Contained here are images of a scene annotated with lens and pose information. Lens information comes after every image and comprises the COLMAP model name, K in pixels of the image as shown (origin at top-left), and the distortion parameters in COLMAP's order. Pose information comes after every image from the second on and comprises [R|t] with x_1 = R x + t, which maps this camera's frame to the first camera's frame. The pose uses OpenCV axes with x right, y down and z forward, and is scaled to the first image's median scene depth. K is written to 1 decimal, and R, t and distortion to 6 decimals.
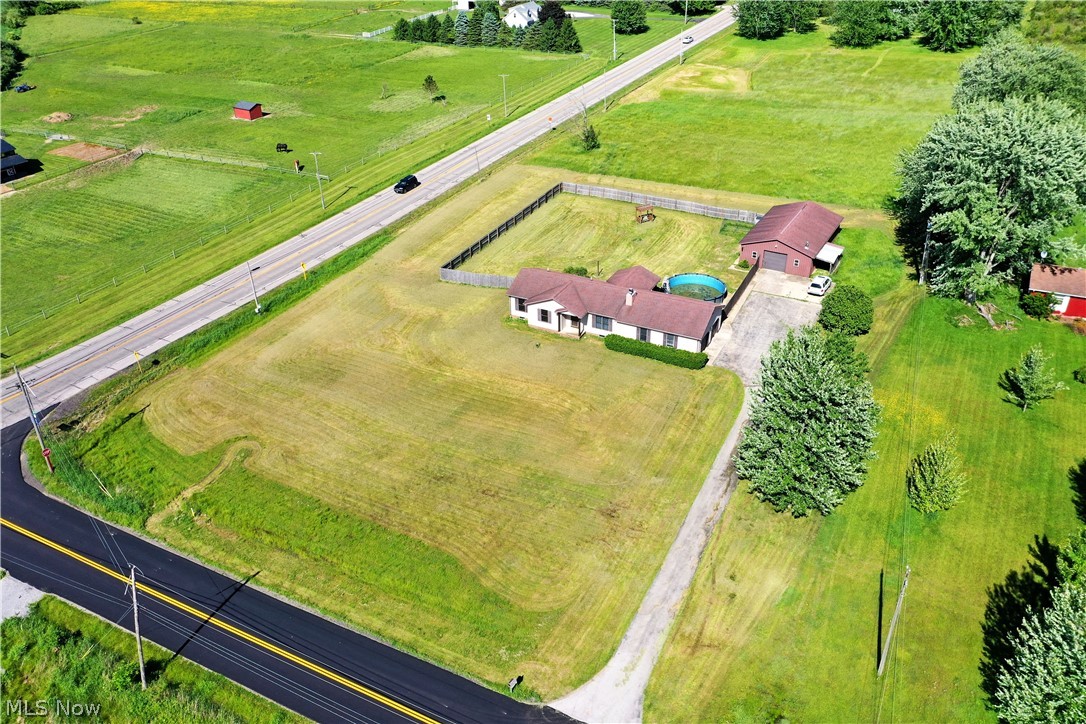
lens RADIAL K [[862.3, 0, 543.0], [0, 862.3, 362.0], [0, 0, 1]] dist [0.021544, 0.001106]
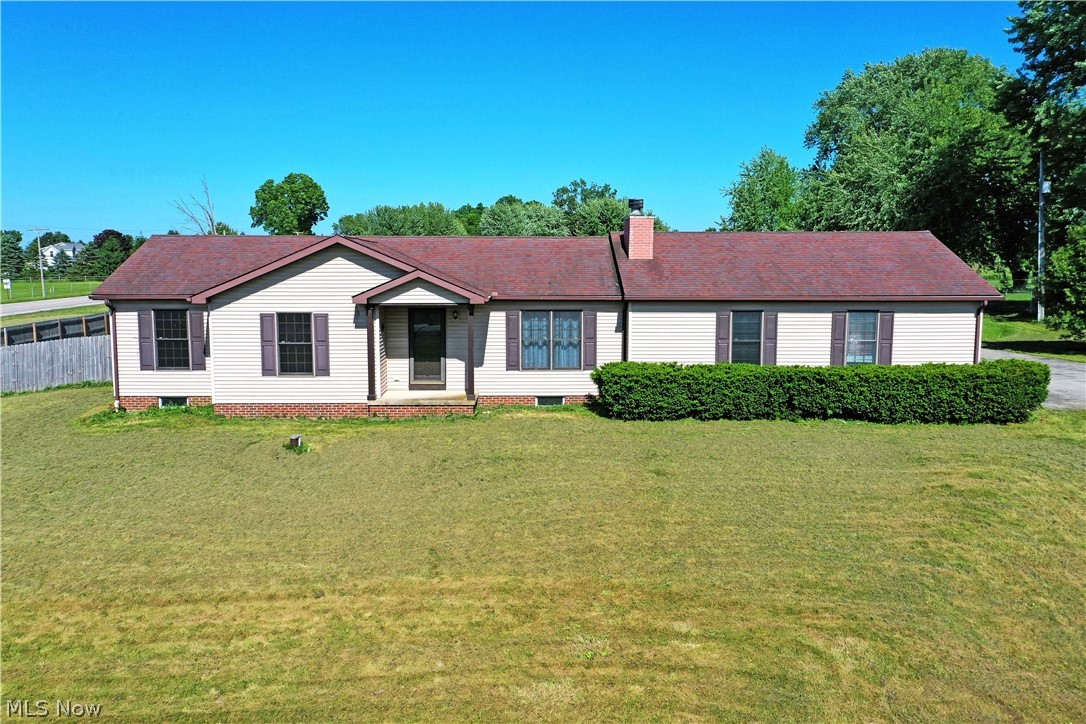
lens RADIAL K [[846.2, 0, 559.2], [0, 846.2, 360.2], [0, 0, 1]] dist [0.033354, -0.000424]
pose [[0.879111, -0.037395, 0.475148, -0.037544], [0.229316, 0.907132, -0.352883, 0.038823], [-0.417825, 0.419183, 0.806045, 0.691662]]
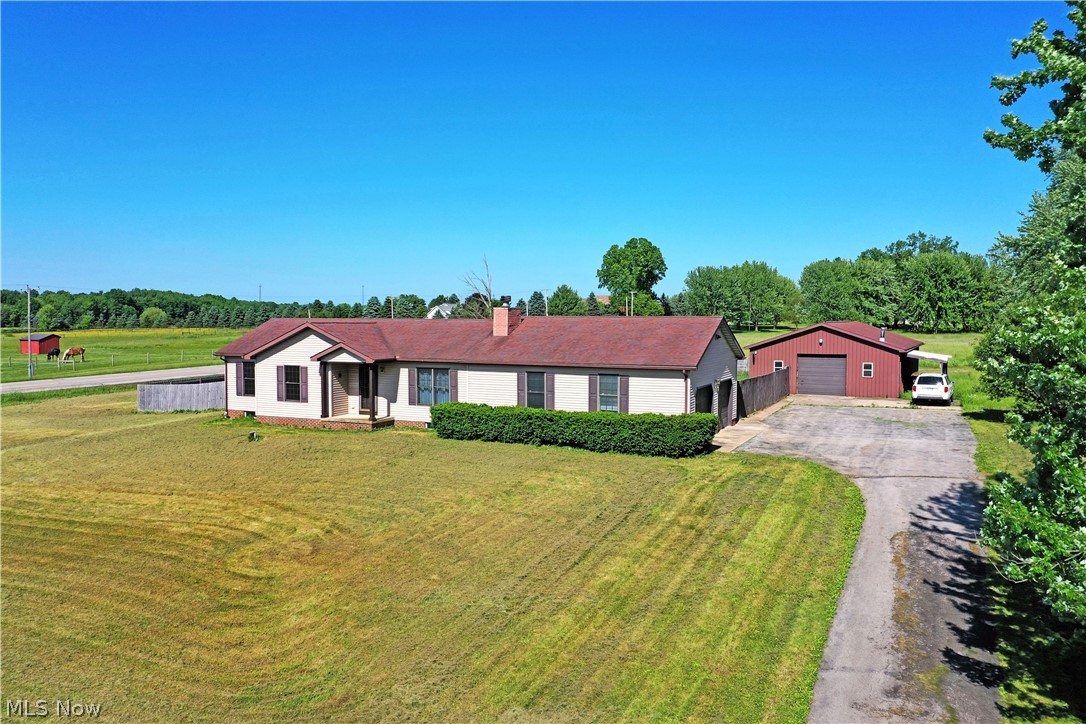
lens RADIAL K [[862.3, 0, 543.0], [0, 862.3, 362.0], [0, 0, 1]] dist [0.021544, 0.001106]
pose [[0.998980, 0.016337, 0.042096, 0.086569], [0.005043, 0.886062, -0.463539, 0.105502], [-0.044872, 0.463278, 0.885076, 0.558836]]
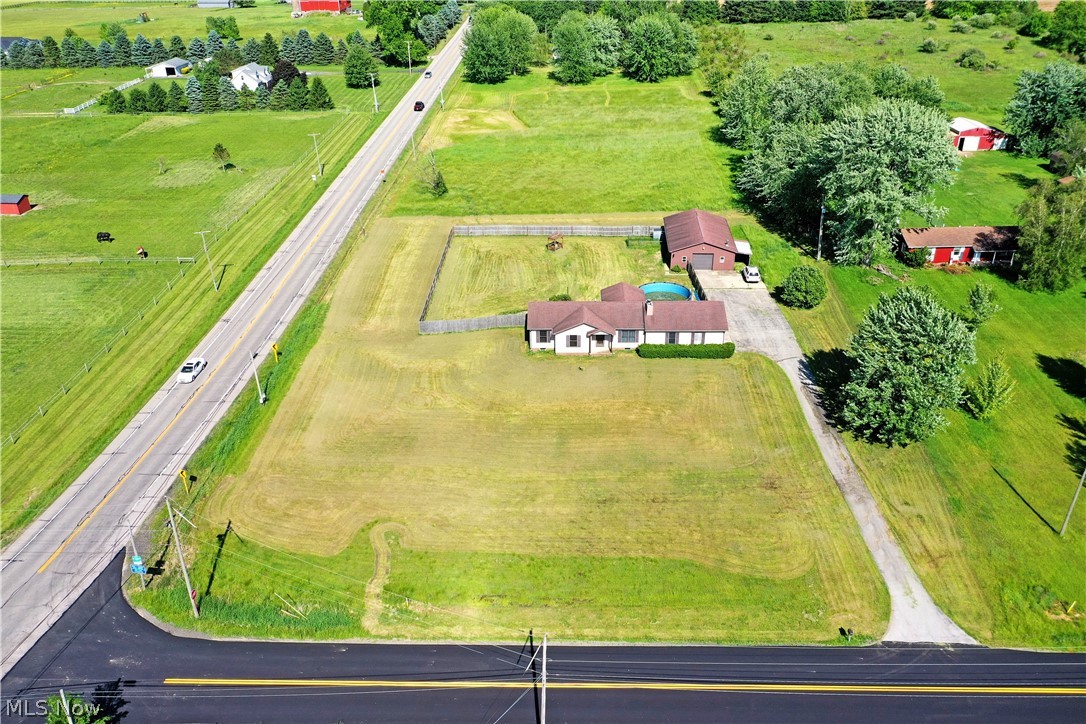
lens RADIAL K [[862.3, 0, 543.0], [0, 862.3, 362.0], [0, 0, 1]] dist [0.021544, 0.001106]
pose [[0.897030, -0.201350, 0.393441, -0.390437], [0.222932, 0.974788, -0.009413, -0.023632], [-0.381626, 0.096155, 0.919302, 0.047465]]
